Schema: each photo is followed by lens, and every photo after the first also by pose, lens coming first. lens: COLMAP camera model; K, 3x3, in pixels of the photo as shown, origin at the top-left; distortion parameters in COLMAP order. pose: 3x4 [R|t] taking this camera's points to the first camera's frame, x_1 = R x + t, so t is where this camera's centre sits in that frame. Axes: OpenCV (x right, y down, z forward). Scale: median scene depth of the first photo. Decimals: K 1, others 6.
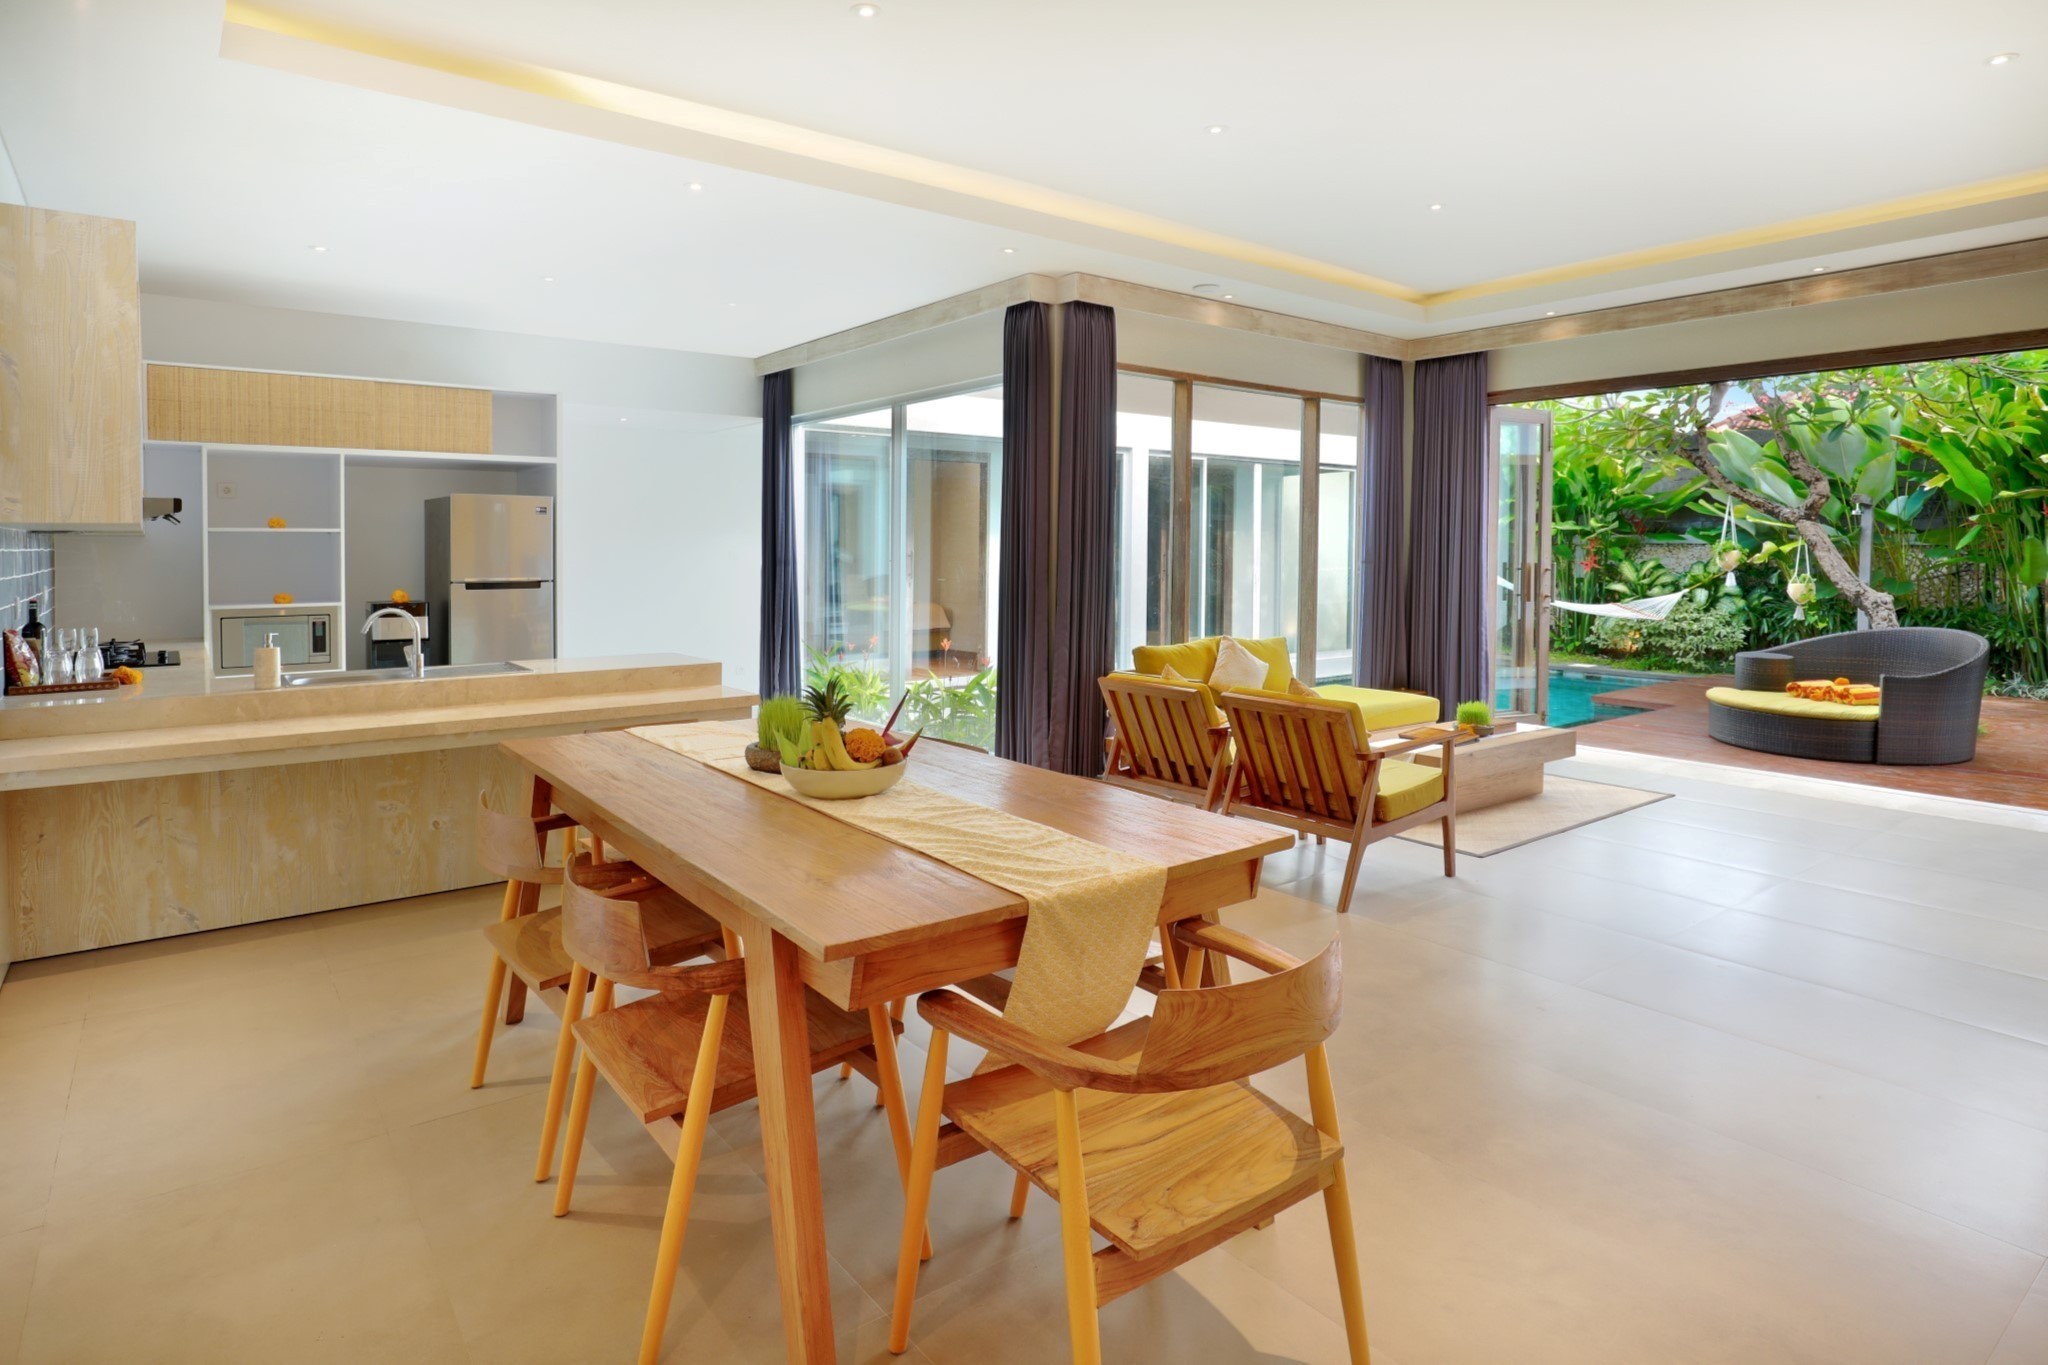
lens RADIAL K [[1134.2, 0, 1018.0], [0, 1134.2, 566.8], [0, 0, 1]] dist [0.001506, -0.000247]
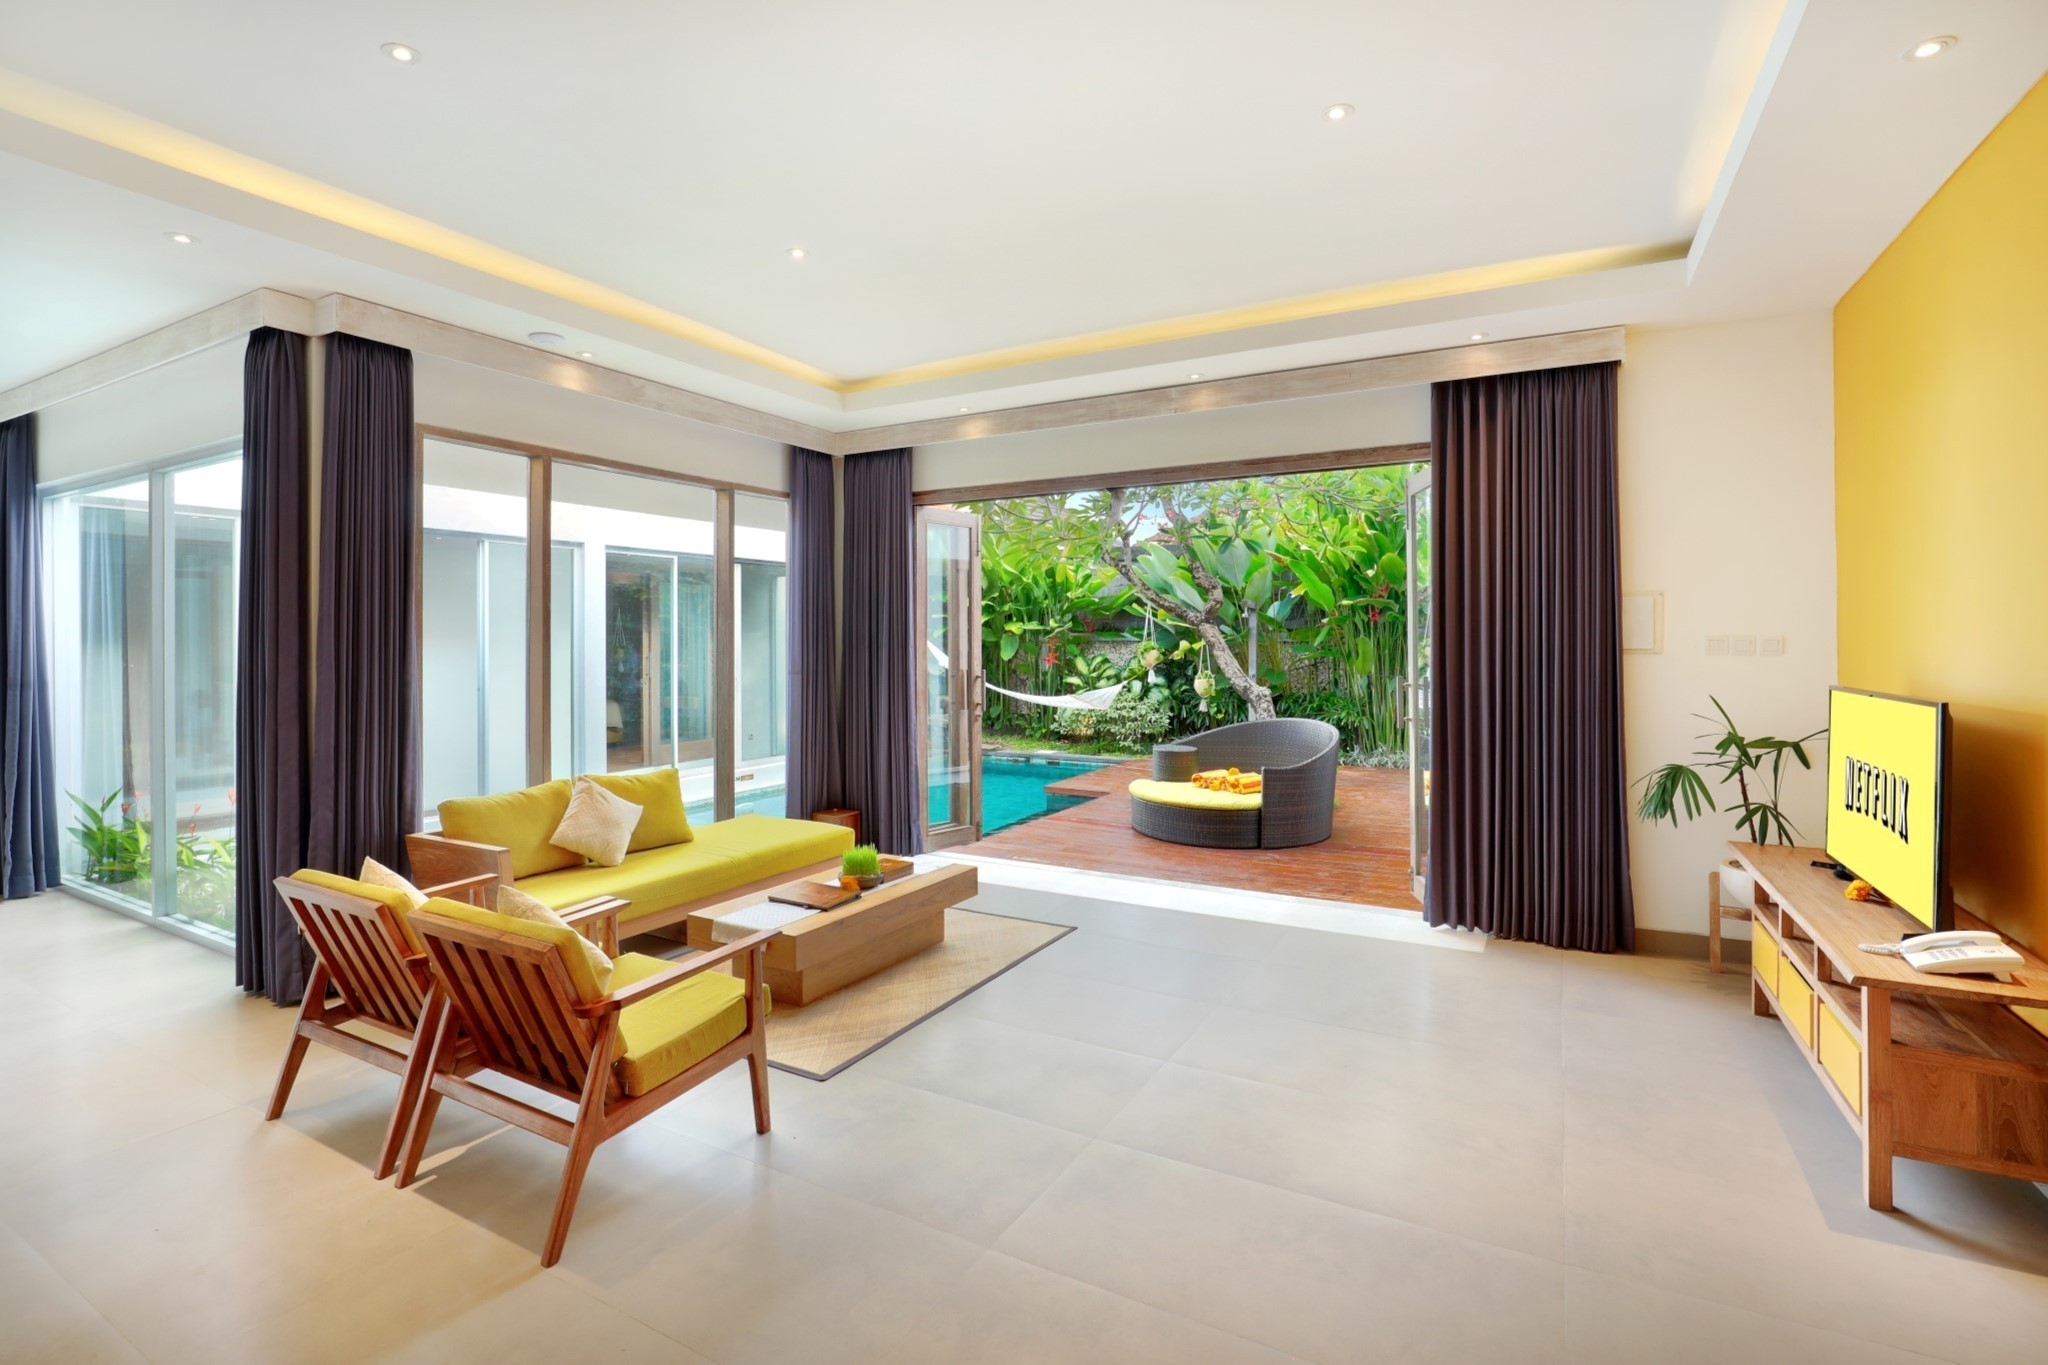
lens RADIAL K [[990.9, 0, 1022.3], [0, 990.9, 612.4], [0, 0, 1]] dist [-0.000730, -0.000243]
pose [[0.919077, 0.001893, 0.394074, 0.134725], [0.015476, 0.999044, -0.040893, -0.014006], [-0.393774, 0.043683, 0.918169, 0.163278]]
